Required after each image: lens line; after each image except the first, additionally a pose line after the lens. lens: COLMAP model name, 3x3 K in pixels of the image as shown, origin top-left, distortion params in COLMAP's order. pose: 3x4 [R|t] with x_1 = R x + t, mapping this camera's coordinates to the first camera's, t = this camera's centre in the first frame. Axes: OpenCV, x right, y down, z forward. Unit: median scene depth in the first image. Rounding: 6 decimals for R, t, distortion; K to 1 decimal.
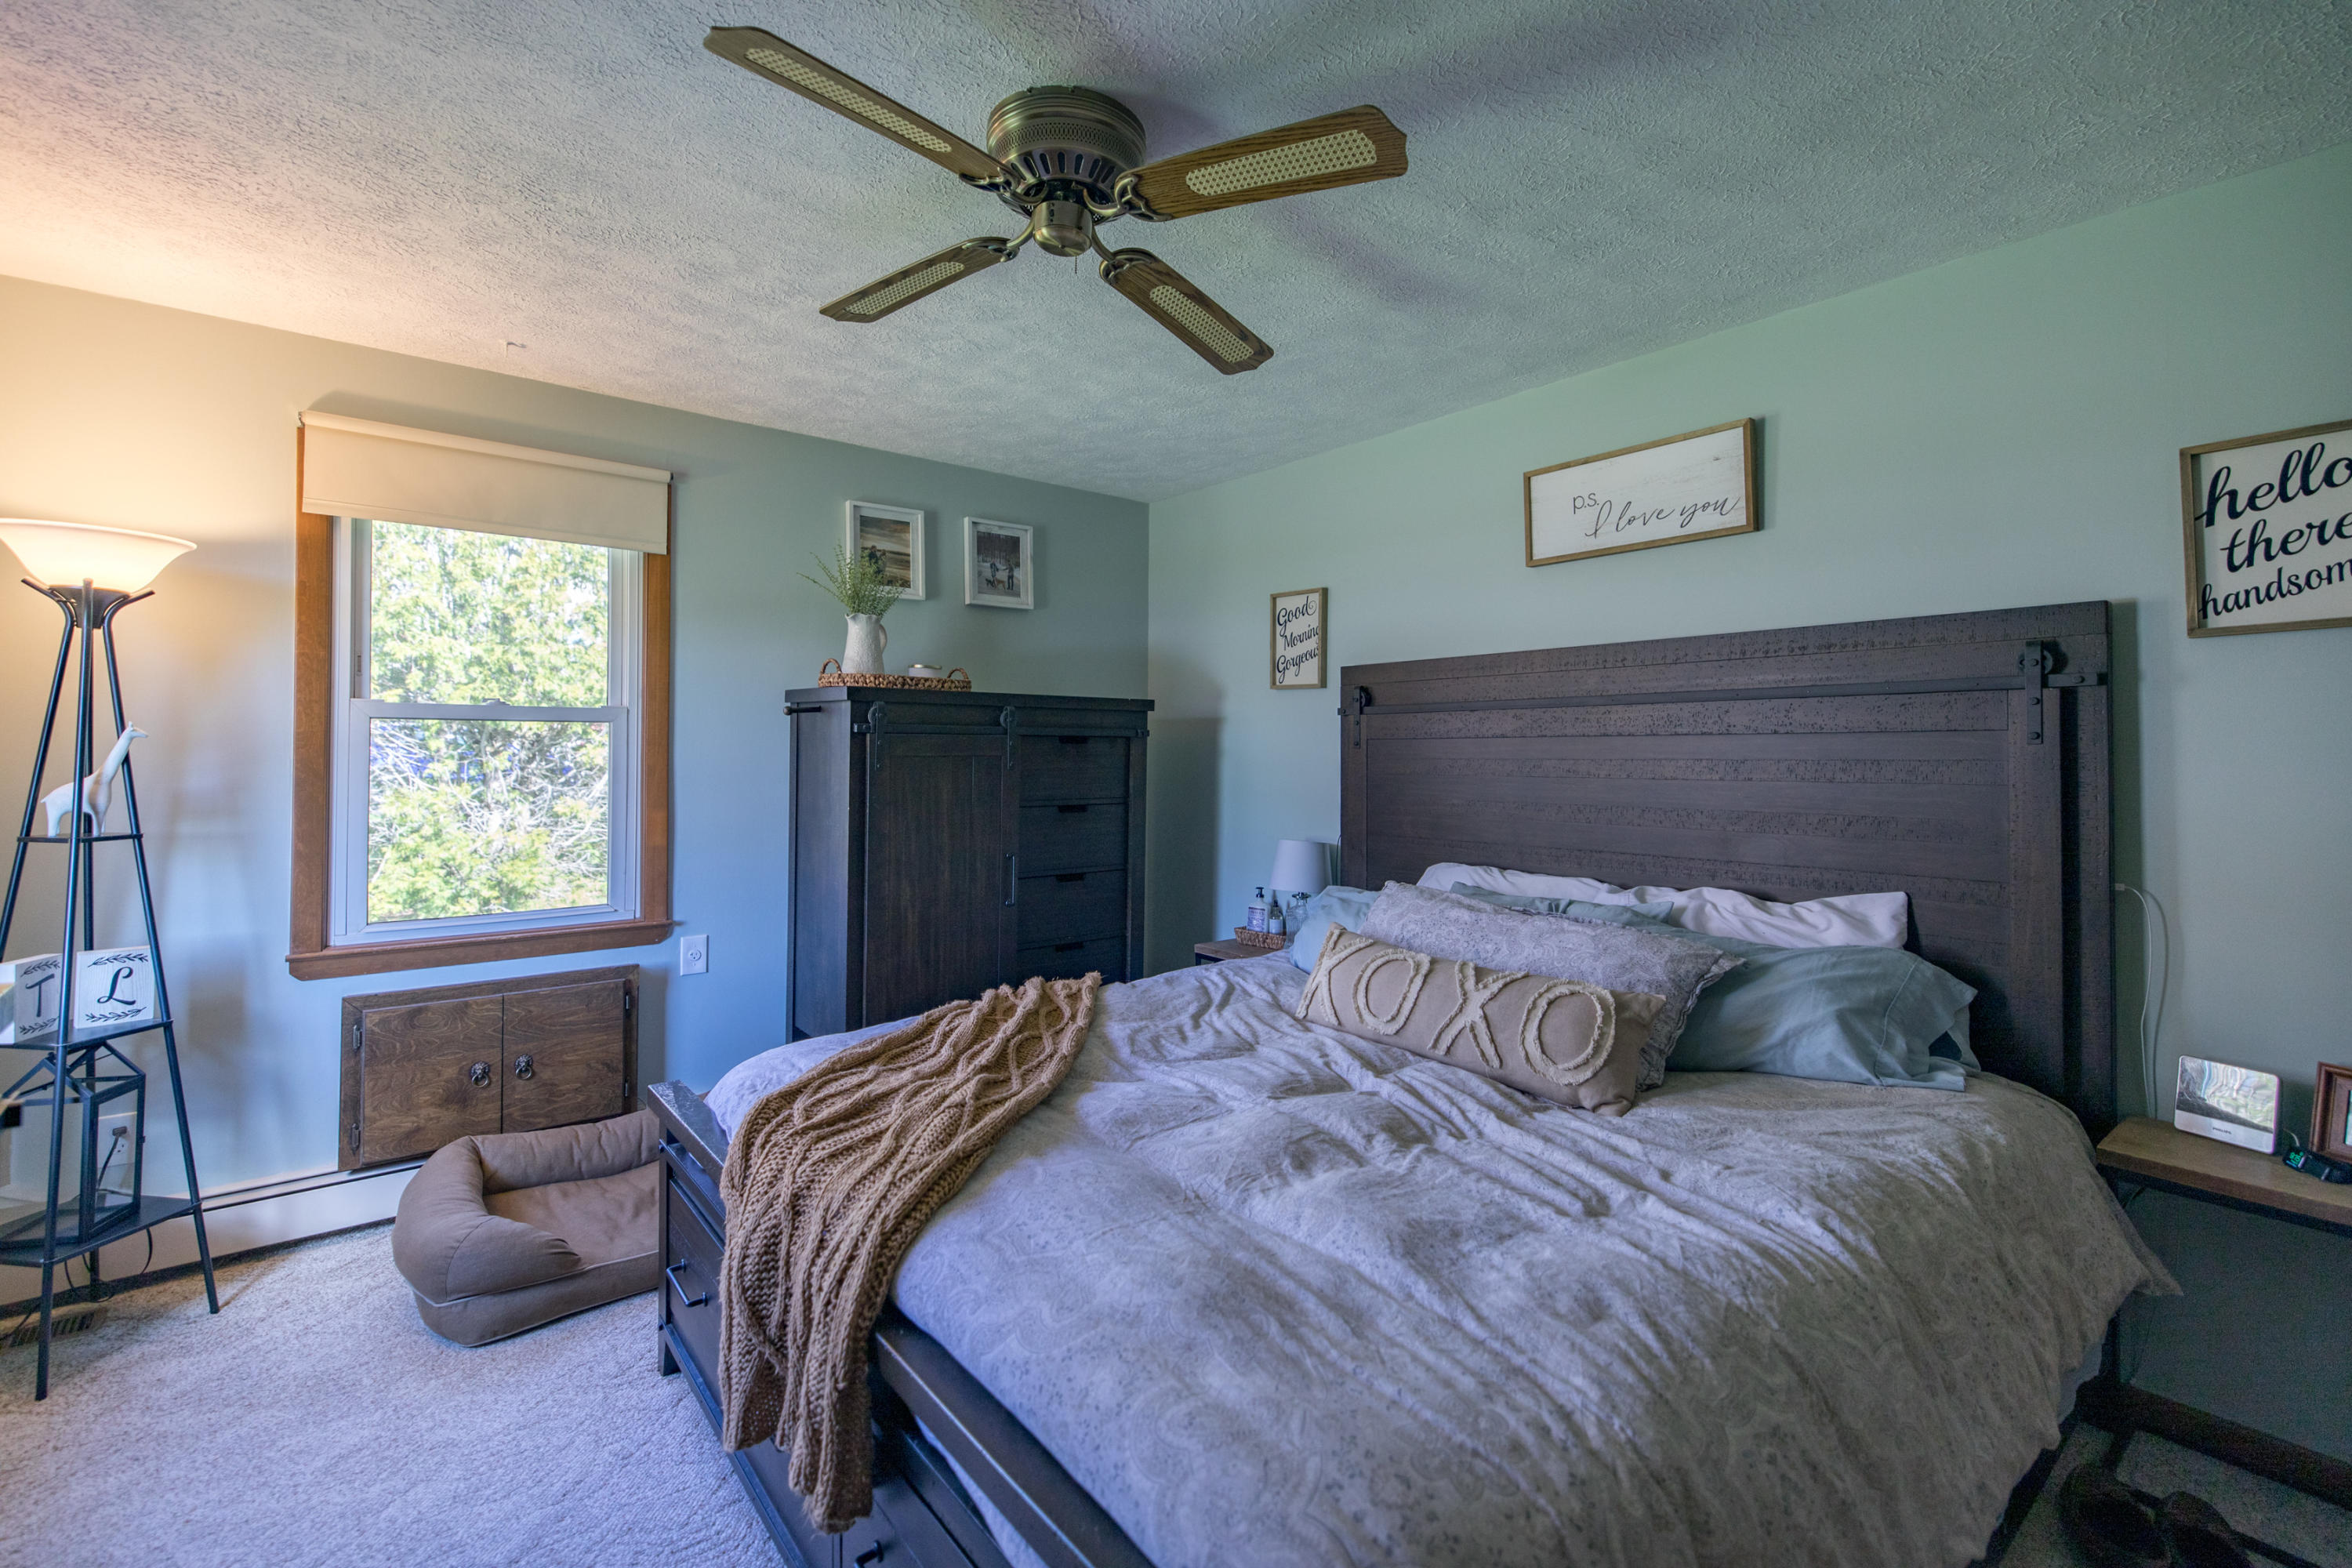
lens RADIAL K [[1042.1, 0, 1179.4], [0, 1042.1, 751.8], [0, 0, 1]] dist [0.021506, 0.000136]
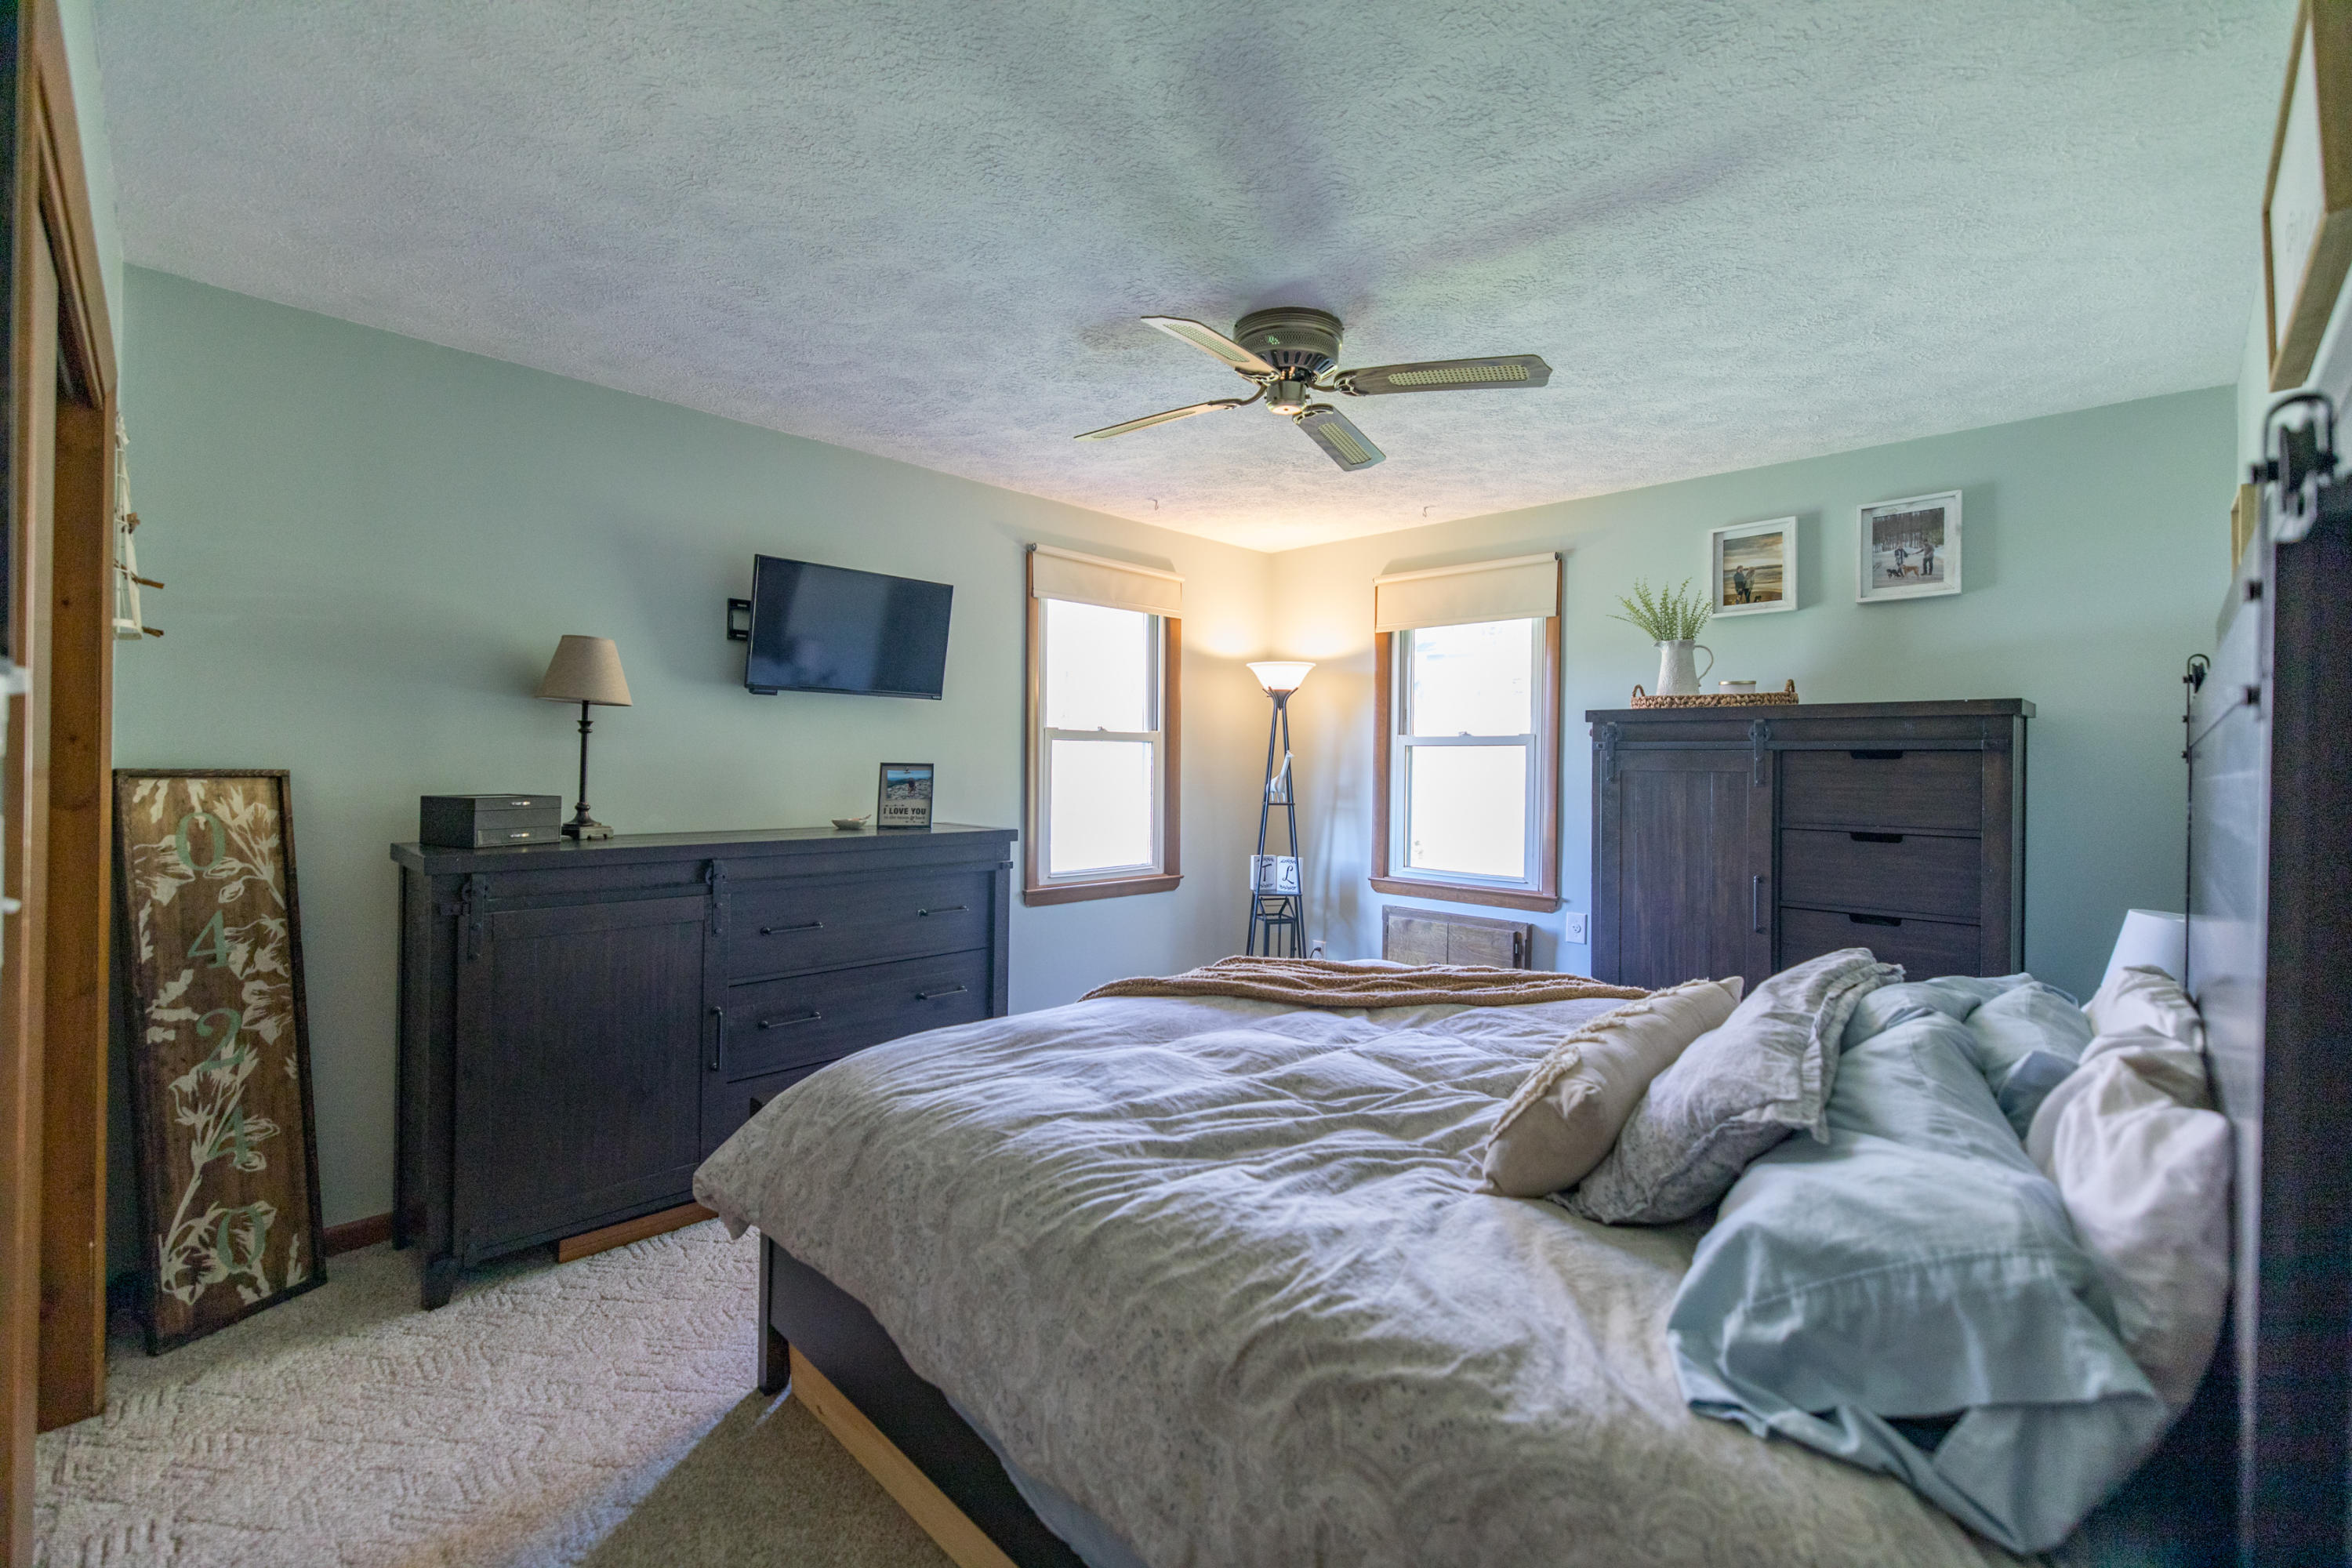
lens RADIAL K [[989.1, 0, 1176.0], [0, 989.1, 784.0], [0, 0, 1]] dist [-0.000699, -0.000024]
pose [[0.111886, 0.017834, -0.993561, 0.699395], [-0.012652, 0.999783, 0.016521, 0.006584], [0.993641, 0.010723, 0.112087, 0.404873]]
